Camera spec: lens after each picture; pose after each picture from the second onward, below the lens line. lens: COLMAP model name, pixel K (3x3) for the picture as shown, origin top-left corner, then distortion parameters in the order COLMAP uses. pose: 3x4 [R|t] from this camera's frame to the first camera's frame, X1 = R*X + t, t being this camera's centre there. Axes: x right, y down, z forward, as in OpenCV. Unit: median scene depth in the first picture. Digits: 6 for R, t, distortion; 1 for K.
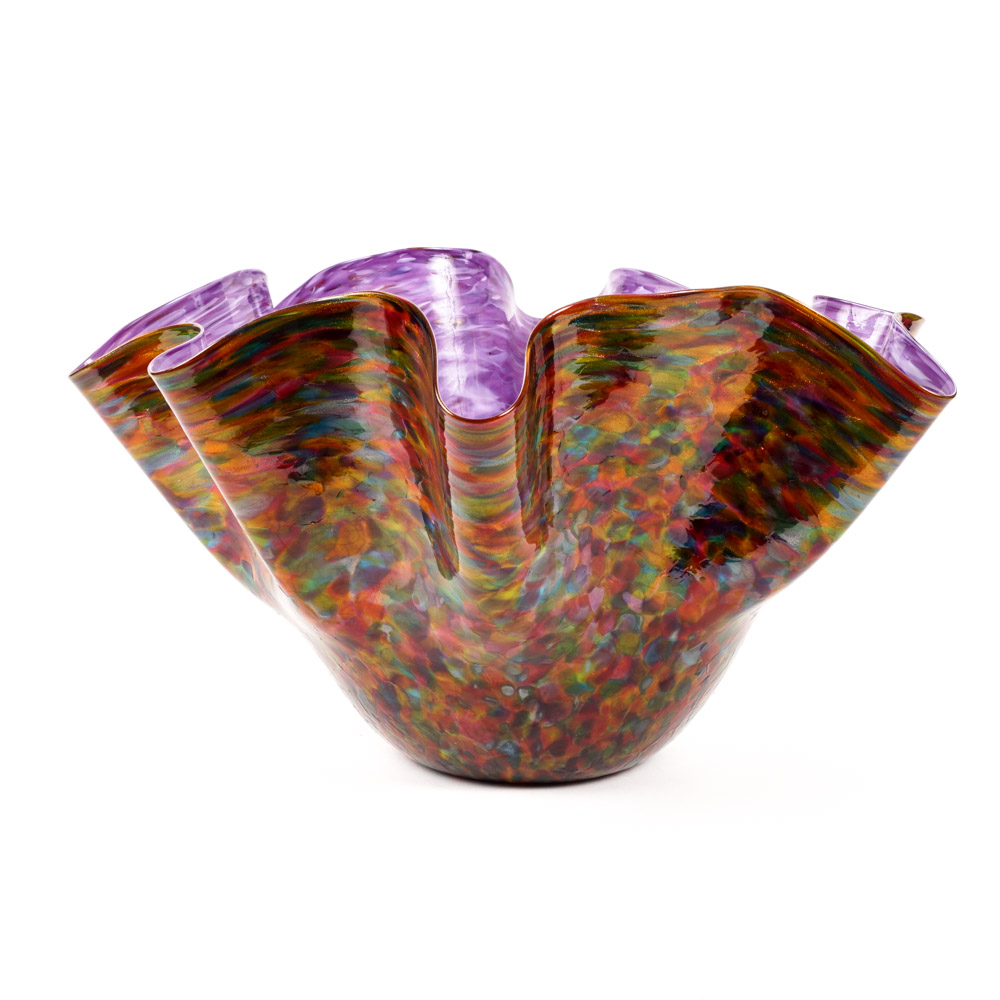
lens RADIAL K [[1502.0, 0, 500.4], [0, 1502.0, 500.1], [0, 0, 1]] dist [-0.059346, 0.000000]
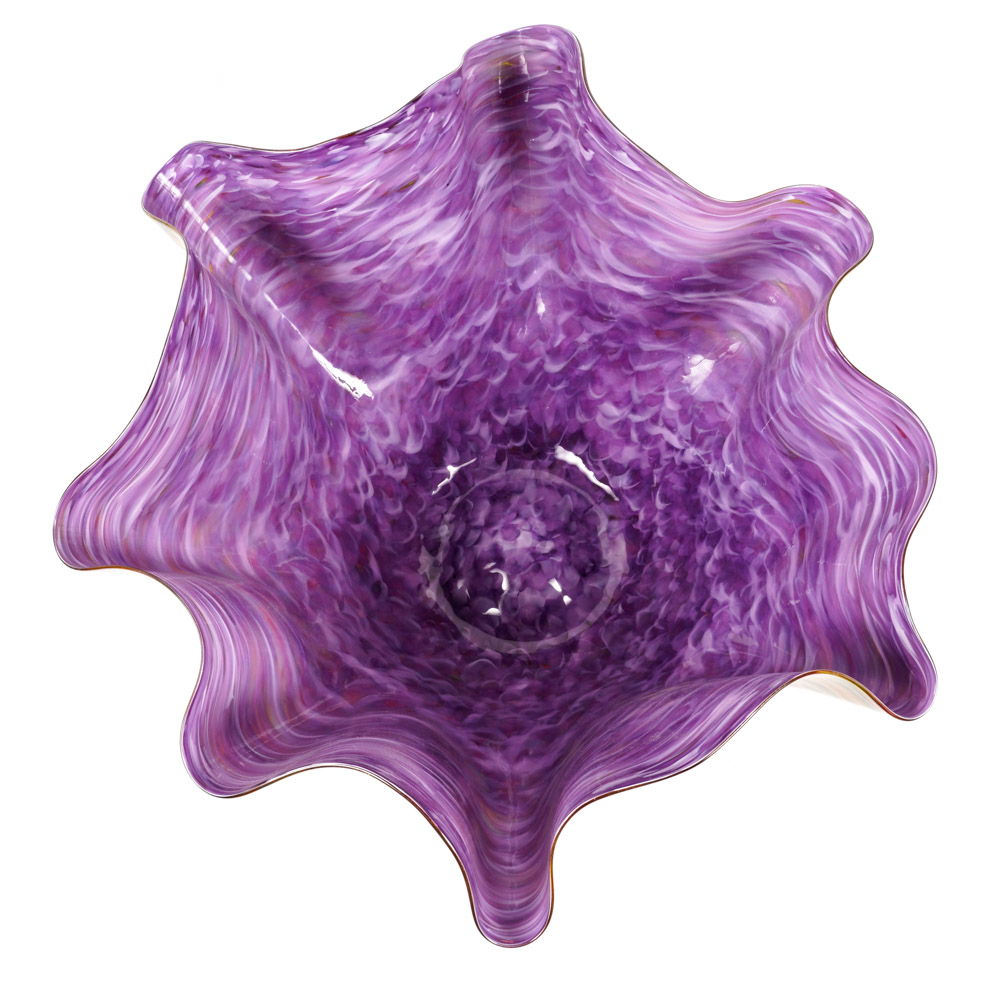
lens RADIAL K [[1152.5, 0, 493.5], [0, 1152.5, 503.4], [0, 0, 1]] dist [-0.082756, 0.000000]
pose [[0.994521, -0.103819, -0.012266, 0.012208], [0.060361, 0.474468, 0.878201, -0.838976], [-0.085354, -0.874129, 0.478135, 0.726756]]
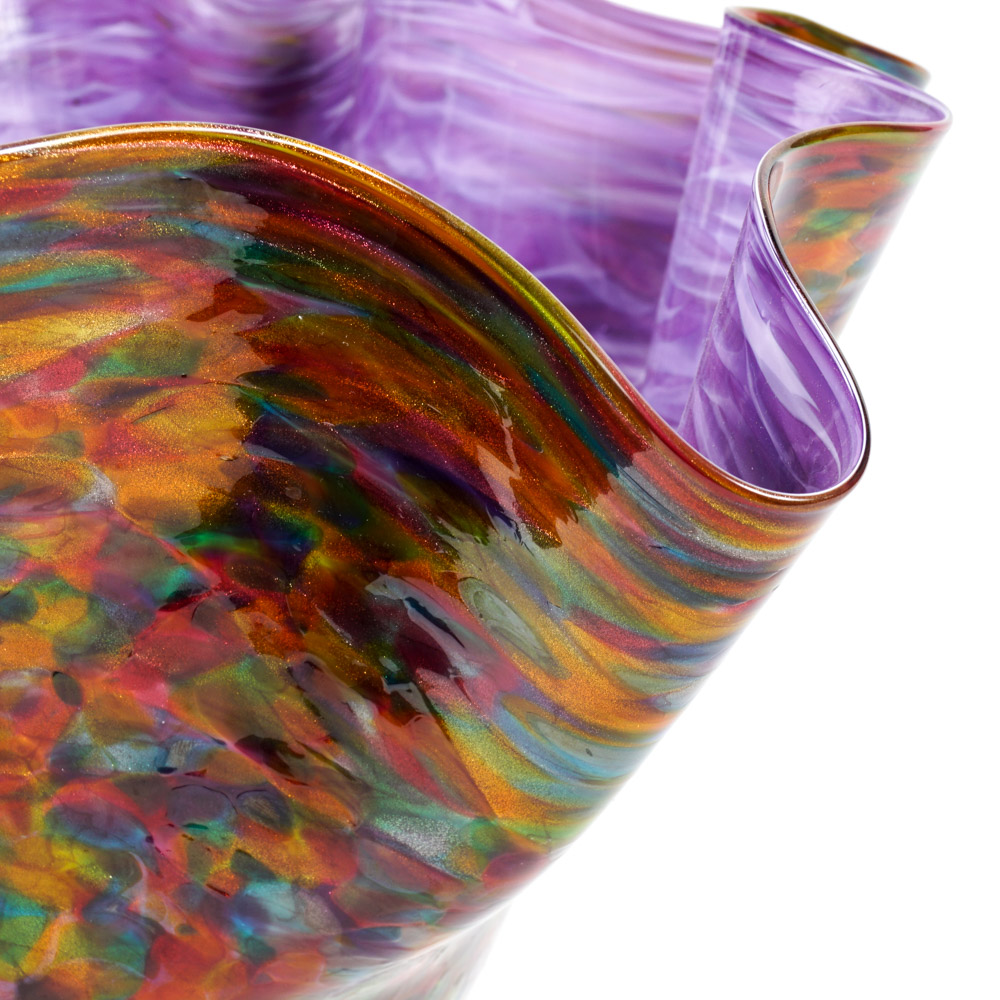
lens RADIAL K [[2363.1, 0, 500.2], [0, 2363.1, 504.8], [0, 0, 1]] dist [-0.051163, 0.000000]
pose [[0.989589, 0.021647, -0.142288, 0.289219], [0.003271, 0.984987, 0.172596, -0.141247], [0.143888, -0.171265, 0.974661, 0.508774]]
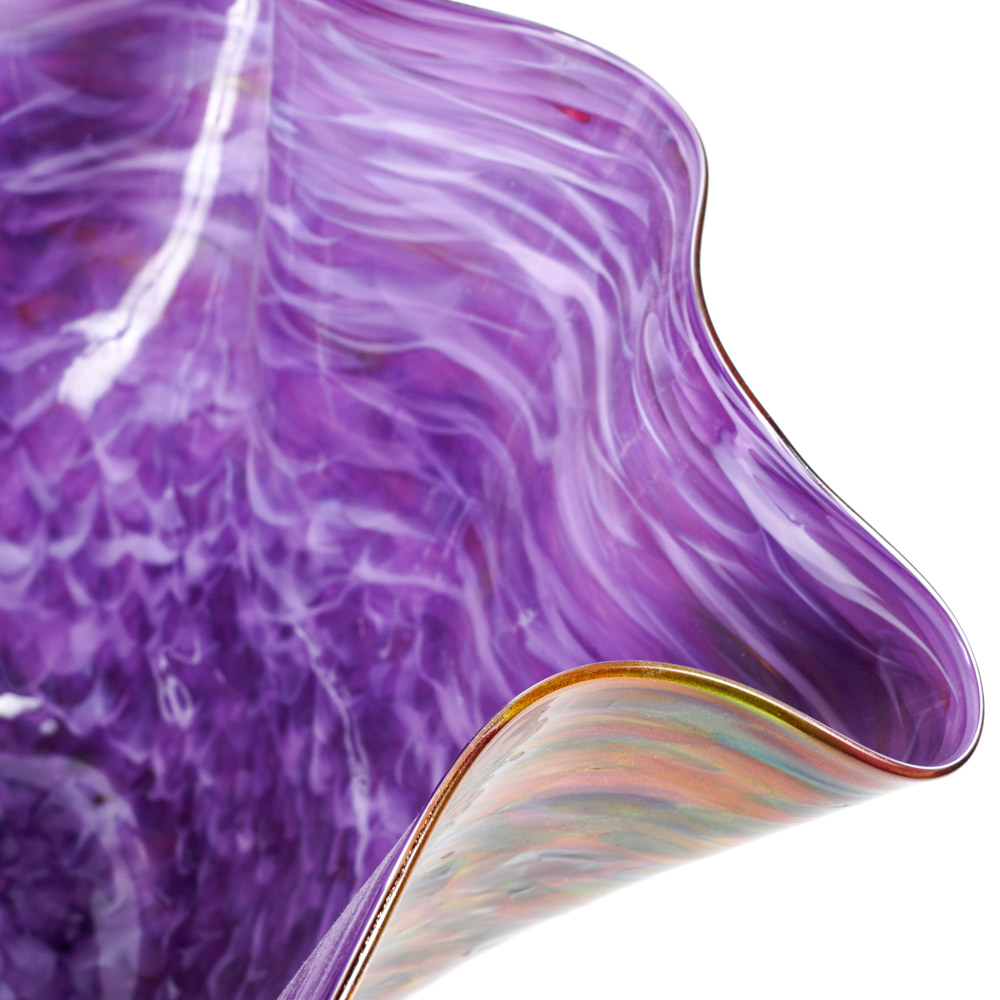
lens RADIAL K [[1611.0, 0, 498.0], [0, 1611.0, 503.6], [0, 0, 1]] dist [-0.075825, 0.000000]
pose [[0.872063, -0.391802, 0.293253, 0.112444], [0.093830, 0.721956, 0.685547, -0.347953], [-0.480314, -0.570325, 0.666354, 0.798562]]
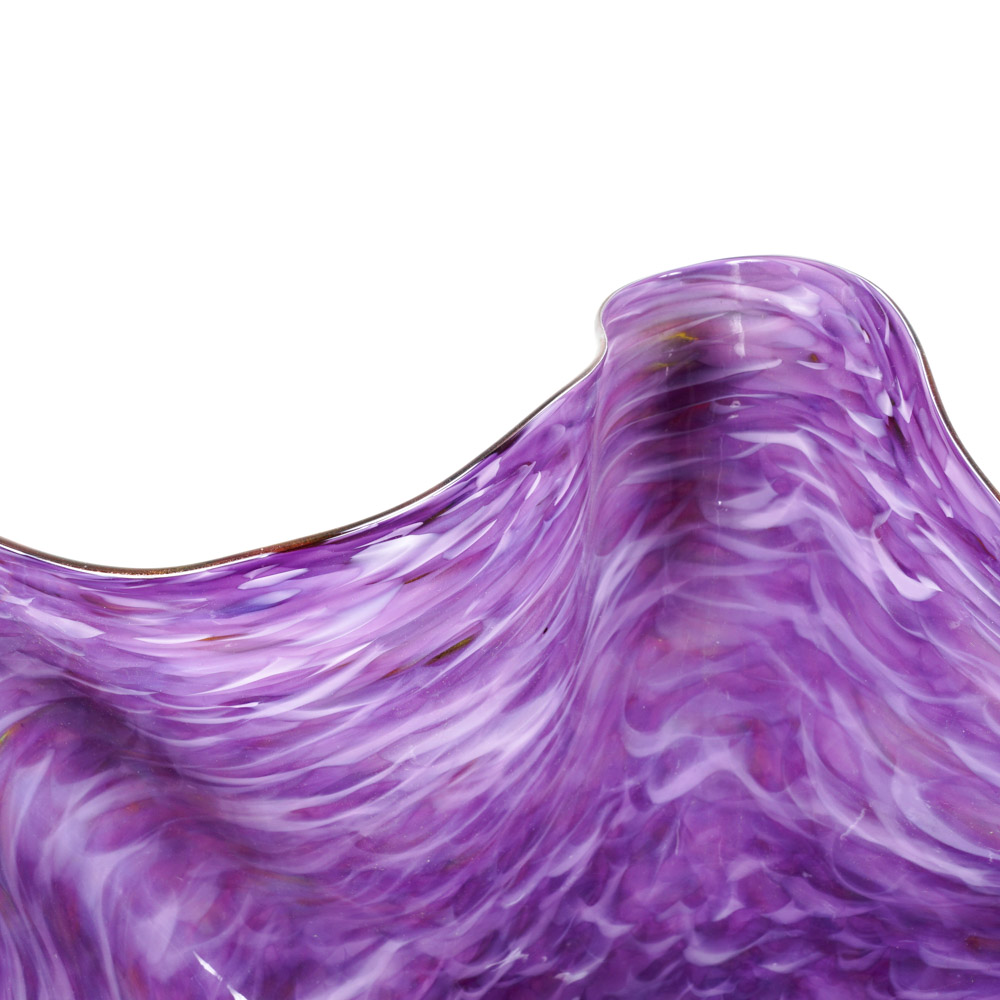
lens RADIAL K [[1257.2, 0, 490.7], [0, 1257.2, 506.0], [0, 0, 1]] dist [-0.077049, 0.000000]
pose [[0.997454, -0.050133, 0.050716, -0.046191], [-0.008221, 0.625607, 0.780095, -0.483239], [-0.070837, -0.778526, 0.623602, 1.187190]]
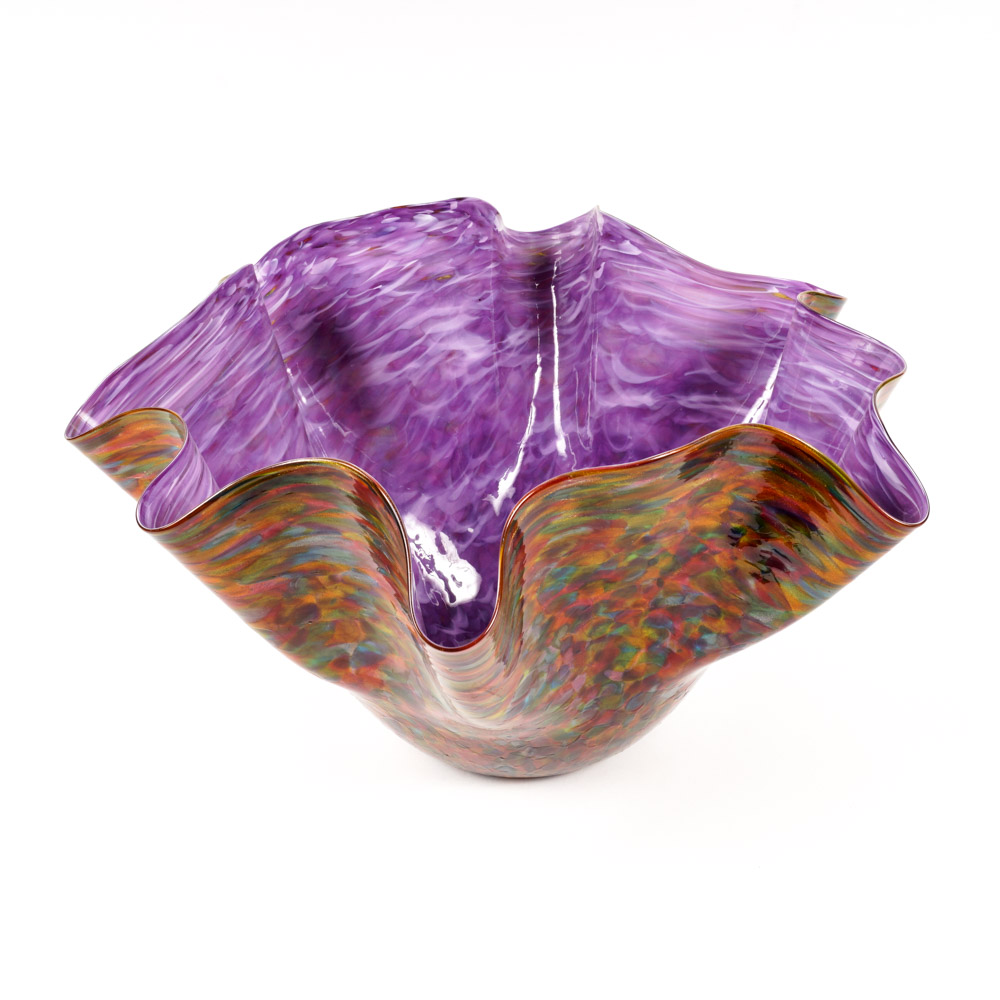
lens RADIAL K [[1352.6, 0, 496.1], [0, 1352.6, 507.3], [0, 0, 1]] dist [-0.081556, 0.000000]
pose [[0.999058, -0.032550, -0.028703, 0.036436], [0.040109, 0.945106, 0.324293, -0.367537], [0.016572, -0.325139, 0.945521, 0.130195]]
